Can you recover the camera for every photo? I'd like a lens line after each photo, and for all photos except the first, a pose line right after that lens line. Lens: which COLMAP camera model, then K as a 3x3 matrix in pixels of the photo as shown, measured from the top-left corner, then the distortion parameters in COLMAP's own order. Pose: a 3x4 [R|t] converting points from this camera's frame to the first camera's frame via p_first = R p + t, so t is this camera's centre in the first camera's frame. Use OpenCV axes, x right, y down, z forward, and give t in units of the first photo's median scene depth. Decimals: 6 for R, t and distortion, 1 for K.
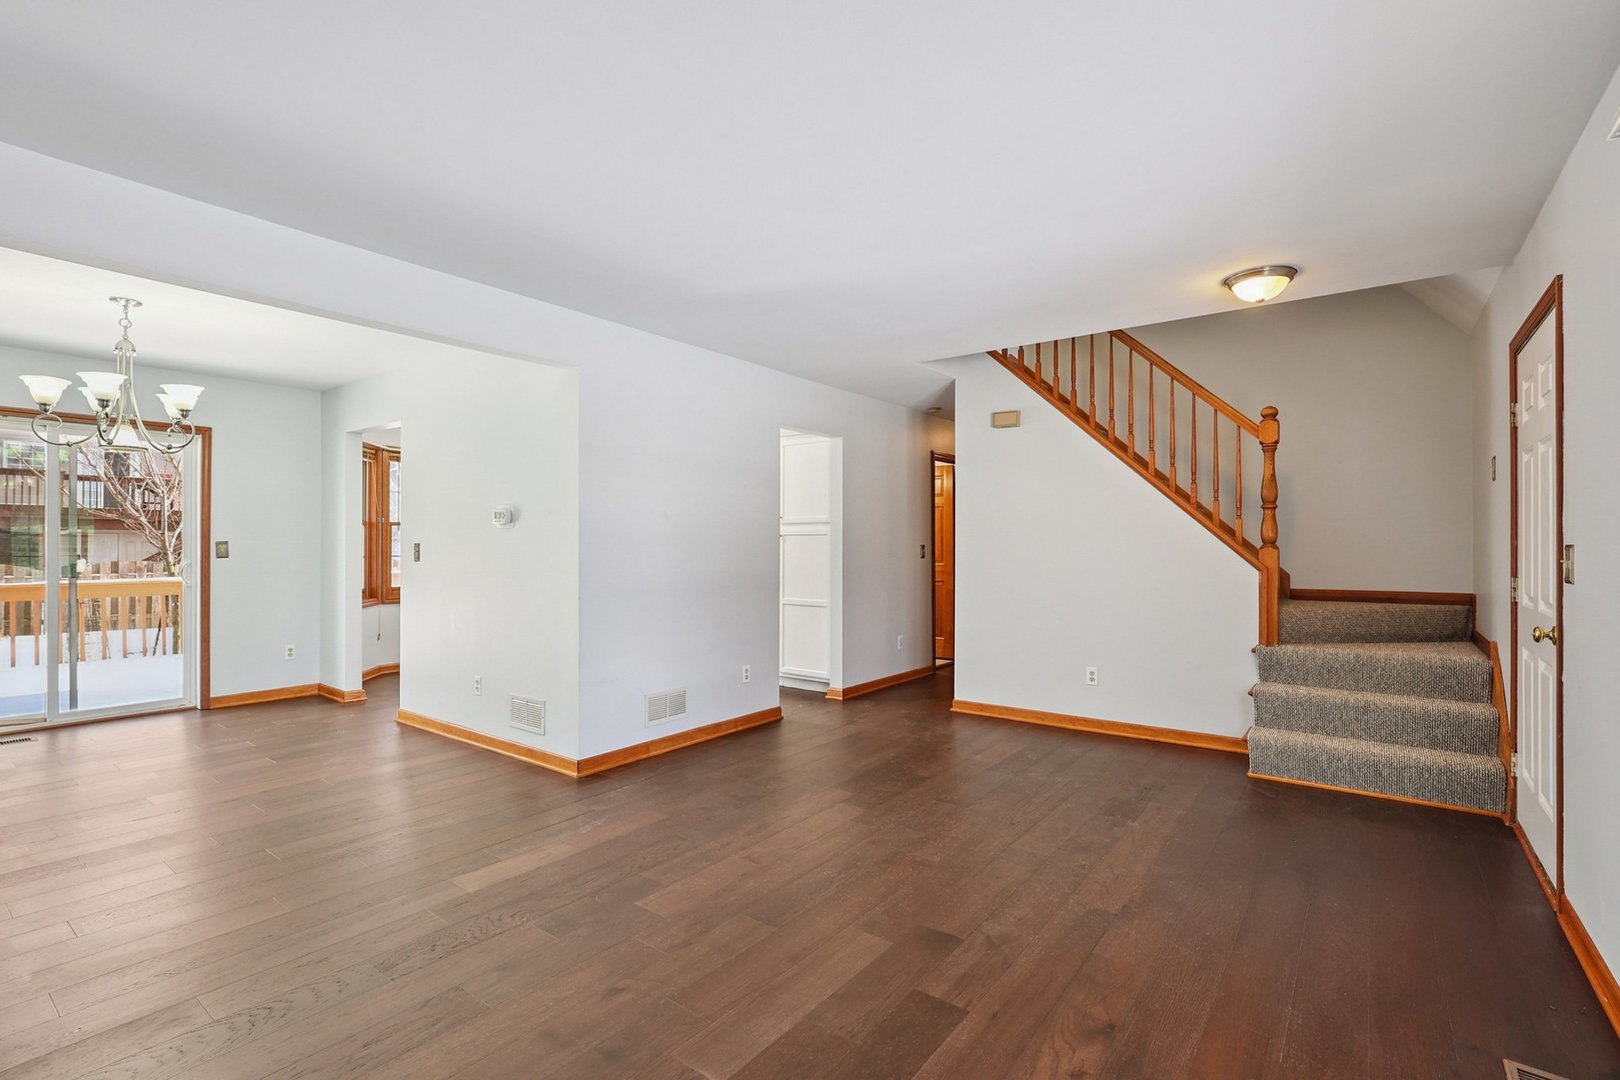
lens RADIAL K [[742.0, 0, 807.4], [0, 742.0, 538.6], [0, 0, 1]] dist [-0.003413, -0.000019]
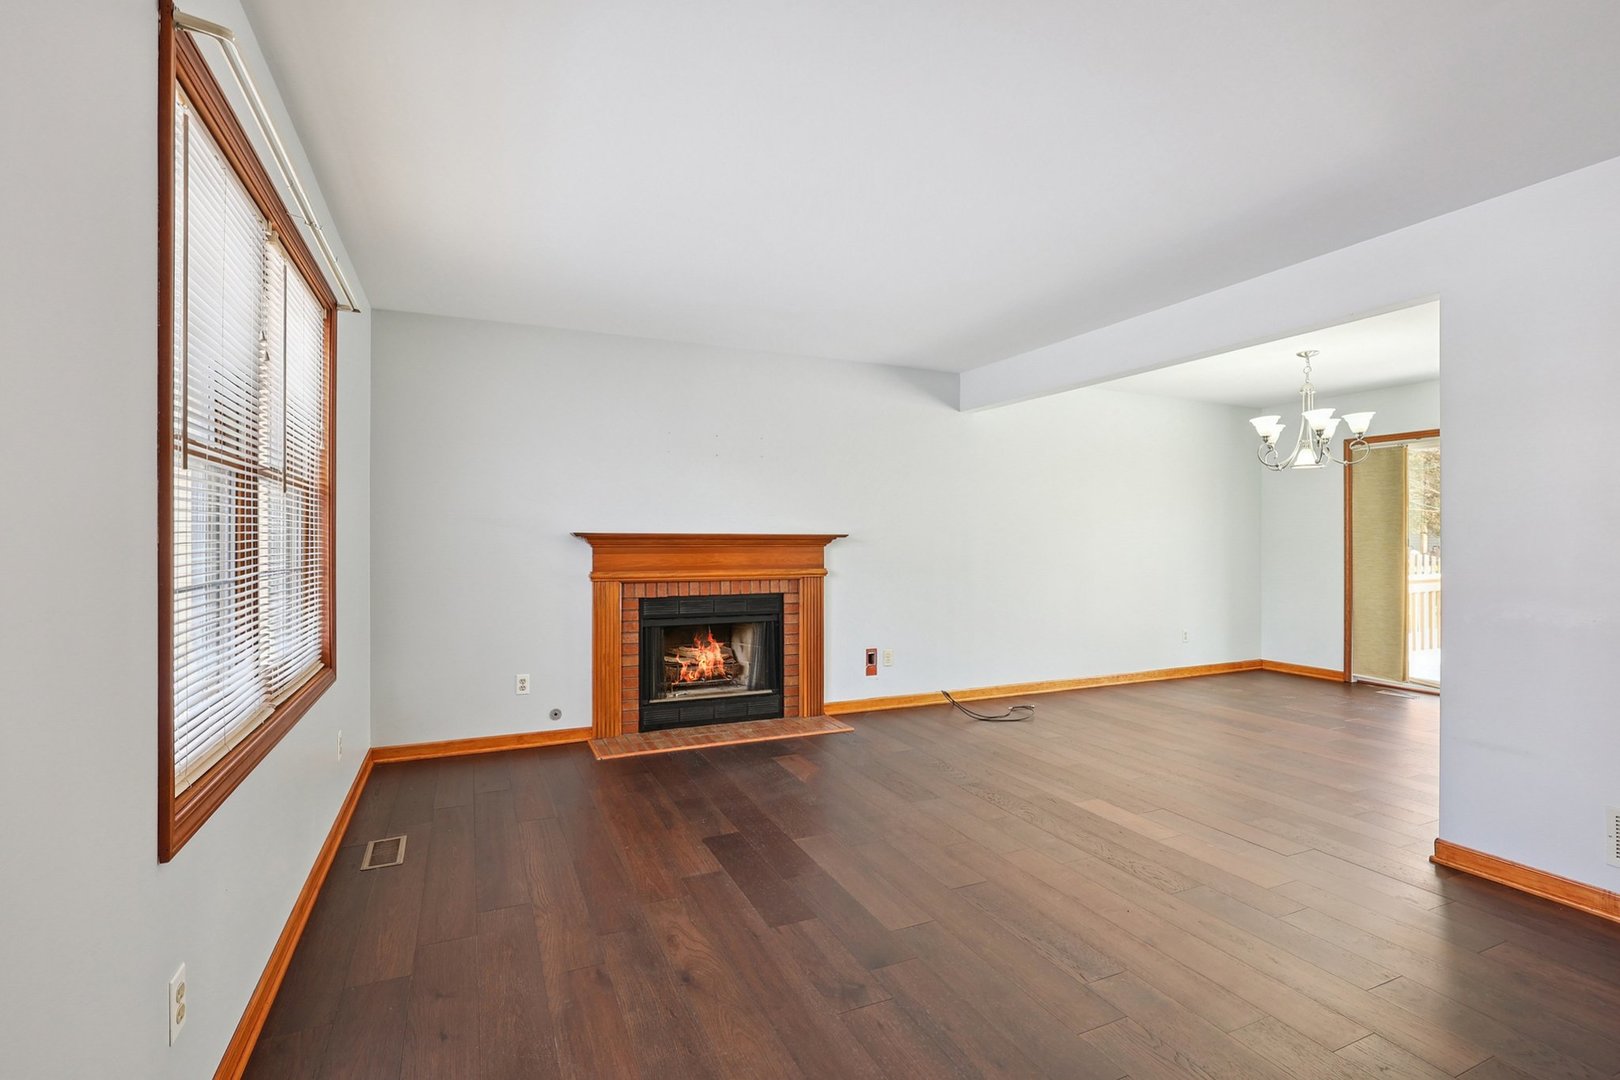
lens RADIAL K [[742.0, 0, 807.4], [0, 742.0, 540.7], [0, 0, 1]] dist [-0.003413, -0.000019]
pose [[-0.457704, -0.001545, -0.889103, 0.955096], [-0.001587, 0.999998, -0.000921, 0.015590], [0.889103, 0.000989, -0.457705, 1.221308]]
